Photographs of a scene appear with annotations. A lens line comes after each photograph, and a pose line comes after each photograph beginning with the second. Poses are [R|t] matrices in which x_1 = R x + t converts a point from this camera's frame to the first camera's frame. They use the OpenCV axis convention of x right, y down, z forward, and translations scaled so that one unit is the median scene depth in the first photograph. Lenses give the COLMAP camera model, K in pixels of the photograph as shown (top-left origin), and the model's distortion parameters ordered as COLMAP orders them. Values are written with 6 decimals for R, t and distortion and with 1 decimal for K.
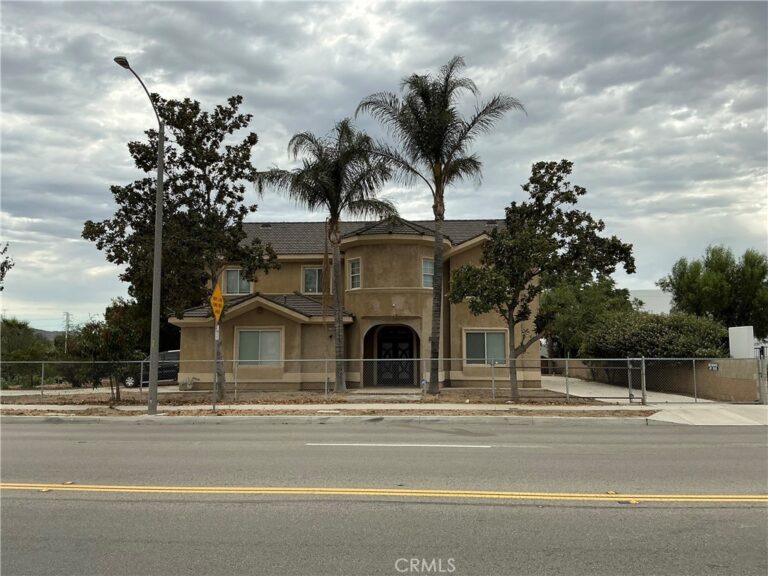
lens RADIAL K [[639.6, 0, 382.9], [0, 639.6, 289.1], [0, 0, 1]] dist [0.151011, -0.324762]
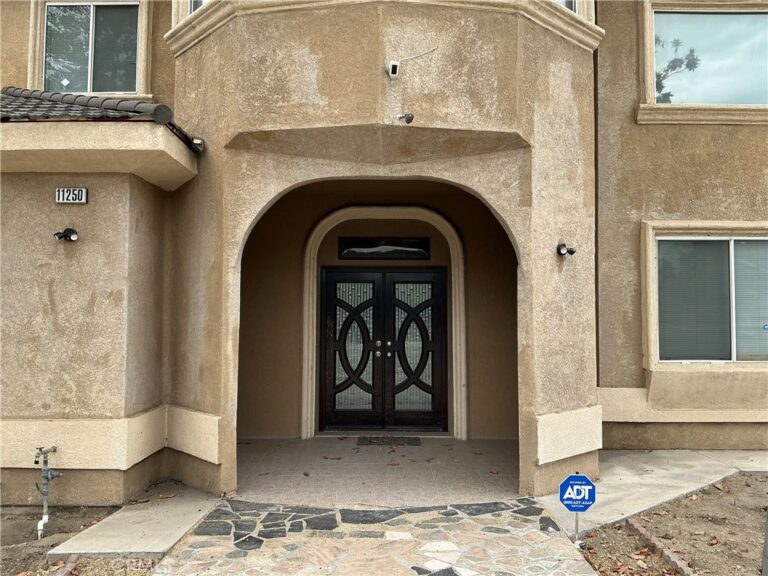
lens RADIAL K [[639.6, 0, 382.9], [0, 639.6, 289.1], [0, 0, 1]] dist [0.151011, -0.324762]
pose [[0.998070, 0.004537, 0.061932, 0.002204], [-0.008028, 0.998385, 0.056241, 0.078985], [-0.061577, -0.056630, 0.996495, 0.799310]]
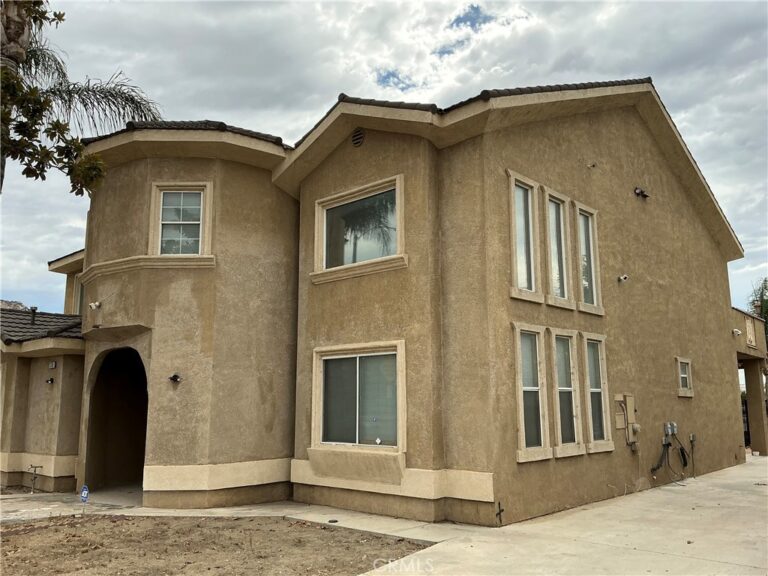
lens RADIAL K [[639.6, 0, 382.9], [0, 639.6, 289.1], [0, 0, 1]] dist [0.151011, -0.324762]
pose [[0.779560, -0.113511, -0.615956, 0.434952], [0.067125, 0.992918, -0.098025, 0.070608], [0.622721, 0.035071, 0.781658, 0.768865]]
